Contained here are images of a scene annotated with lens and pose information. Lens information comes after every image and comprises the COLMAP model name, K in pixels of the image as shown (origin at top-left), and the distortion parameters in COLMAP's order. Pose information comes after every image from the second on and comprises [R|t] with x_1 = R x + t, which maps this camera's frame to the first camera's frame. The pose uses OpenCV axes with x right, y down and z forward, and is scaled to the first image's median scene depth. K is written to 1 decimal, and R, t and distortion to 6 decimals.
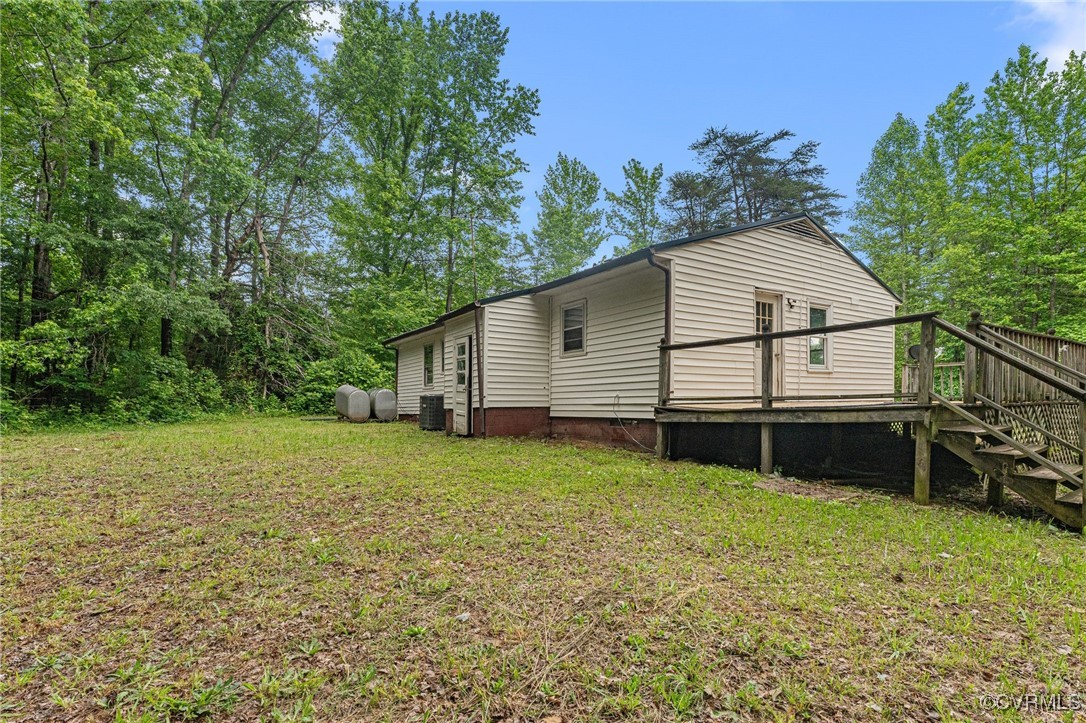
lens RADIAL K [[499.0, 0, 543.0], [0, 499.0, 388.3], [0, 0, 1]] dist [-0.002237, -0.000543]
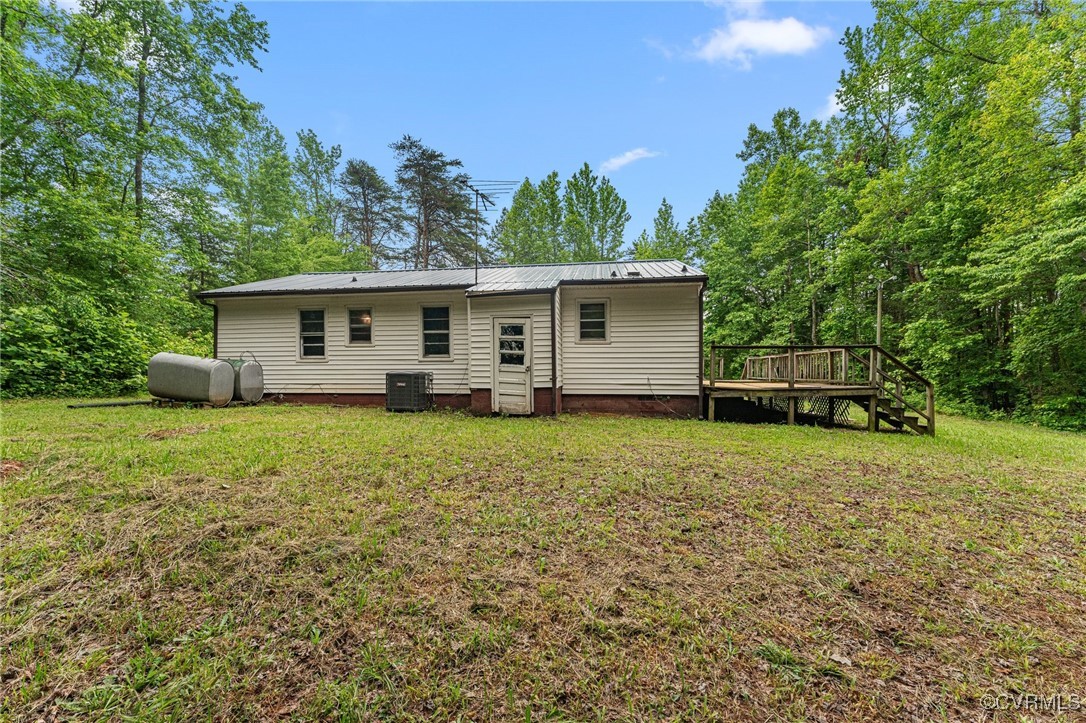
lens RADIAL K [[445.8, 0, 541.3], [0, 445.8, 355.3], [0, 0, 1]] dist [0.000736, 0.000136]
pose [[0.687705, 0.041552, 0.724800, -0.373139], [-0.030353, 0.999133, -0.028480, -0.000873], [-0.725356, -0.002414, 0.688370, 0.164003]]
